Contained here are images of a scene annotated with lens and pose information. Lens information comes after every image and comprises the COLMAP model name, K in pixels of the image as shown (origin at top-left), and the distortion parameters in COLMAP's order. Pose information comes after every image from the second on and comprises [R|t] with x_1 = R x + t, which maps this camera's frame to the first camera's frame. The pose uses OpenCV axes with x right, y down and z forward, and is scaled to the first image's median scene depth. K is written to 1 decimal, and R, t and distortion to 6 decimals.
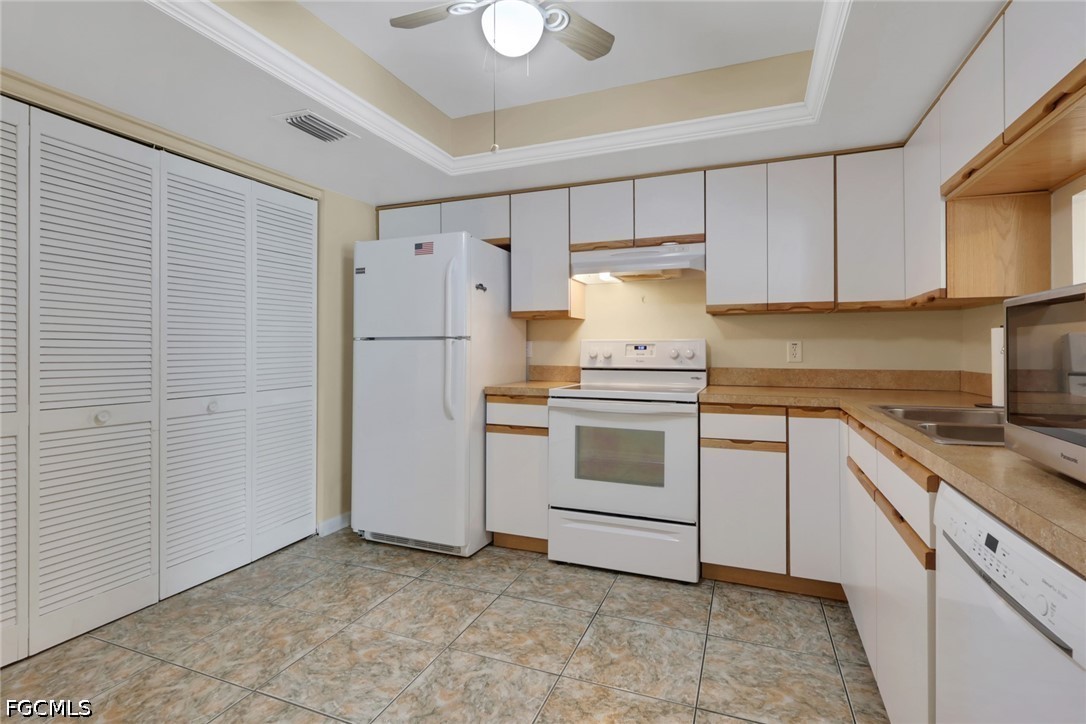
lens RADIAL K [[525.4, 0, 540.2], [0, 525.4, 354.1], [0, 0, 1]] dist [-0.003181, 0.003519]
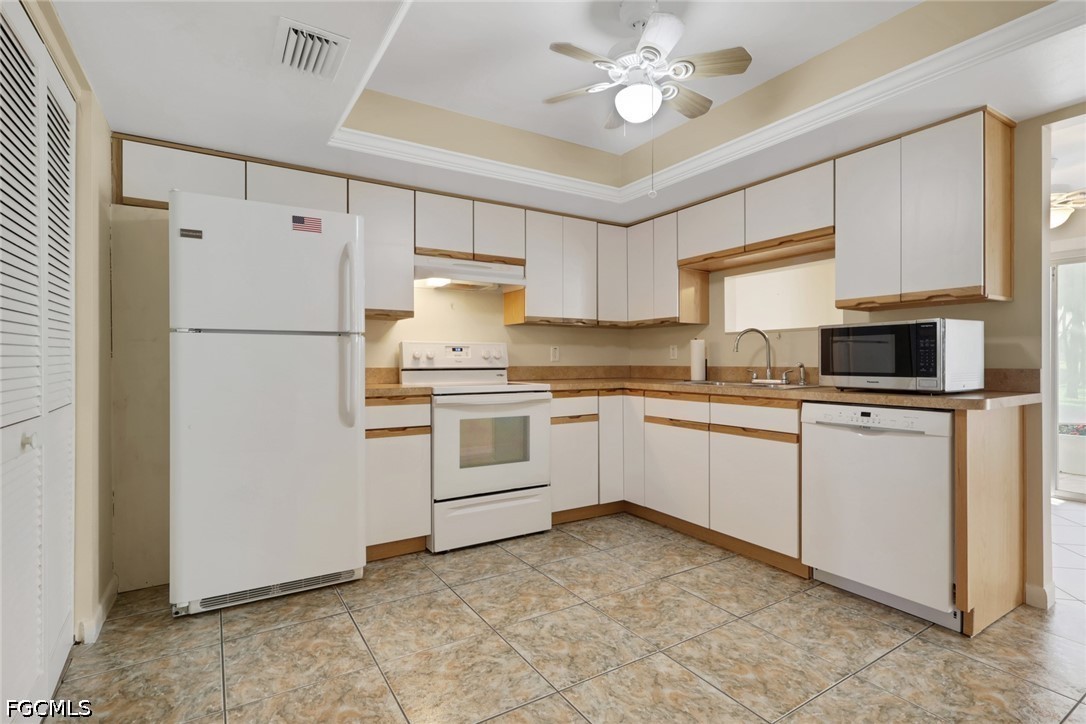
lens RADIAL K [[525.4, 0, 550.4], [0, 525.4, 367.1], [0, 0, 1]] dist [-0.003181, 0.003519]
pose [[0.584420, -0.011611, 0.811369, -0.723633], [0.008011, 0.999931, 0.008540, 0.020887], [-0.811412, 0.001509, 0.584472, 0.225374]]
